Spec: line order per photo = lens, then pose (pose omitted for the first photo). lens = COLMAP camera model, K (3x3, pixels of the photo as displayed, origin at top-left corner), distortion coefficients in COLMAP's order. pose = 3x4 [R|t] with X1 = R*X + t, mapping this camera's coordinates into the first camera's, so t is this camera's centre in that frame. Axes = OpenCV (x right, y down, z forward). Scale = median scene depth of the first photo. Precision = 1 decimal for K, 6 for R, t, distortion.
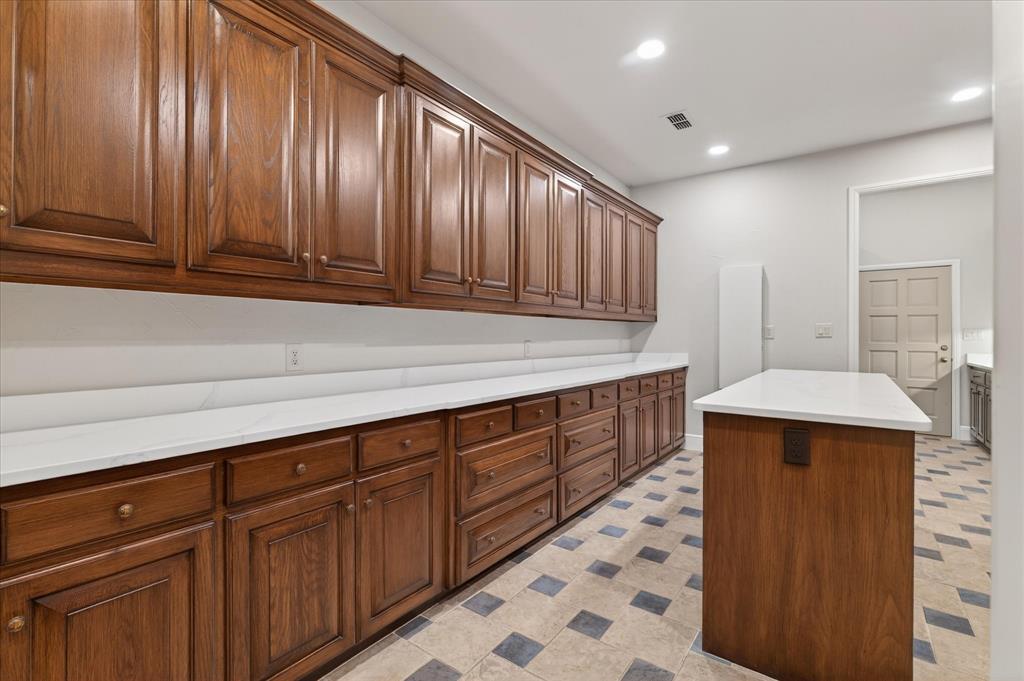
lens RADIAL K [[462.5, 0, 511.3], [0, 462.5, 337.1], [0, 0, 1]] dist [-0.000915, -0.000061]
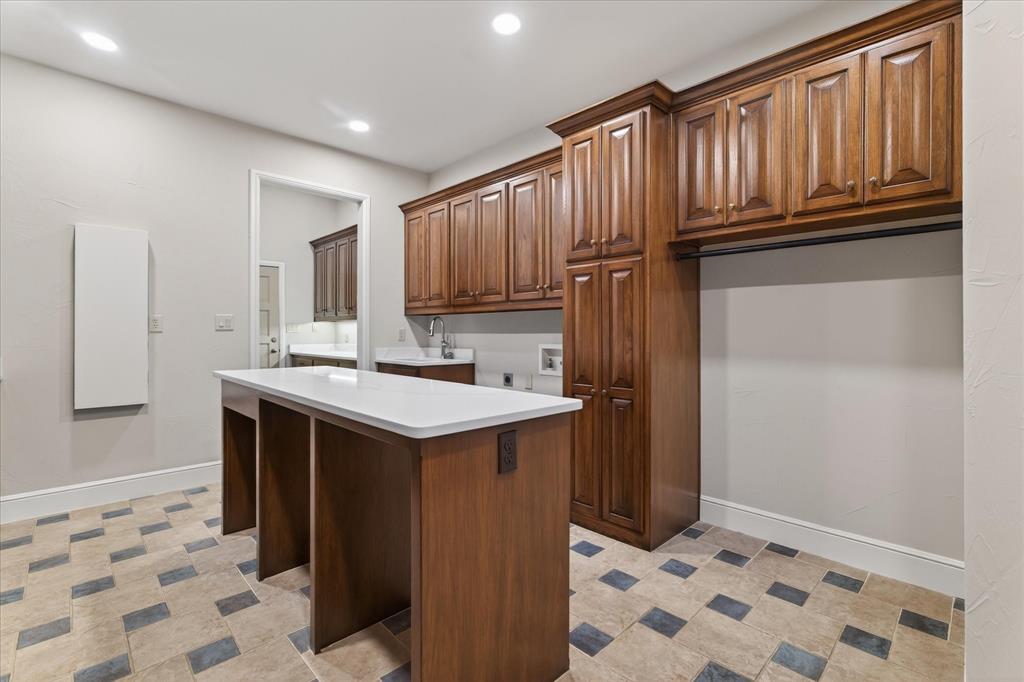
lens RADIAL K [[462.5, 0, 511.3], [0, 462.5, 333.7], [0, 0, 1]] dist [-0.000915, -0.000061]
pose [[0.167384, -0.006593, 0.985870, -0.094576], [0.001574, 0.999978, 0.006420, 0.001930], [-0.985890, 0.000477, 0.167391, 0.312994]]
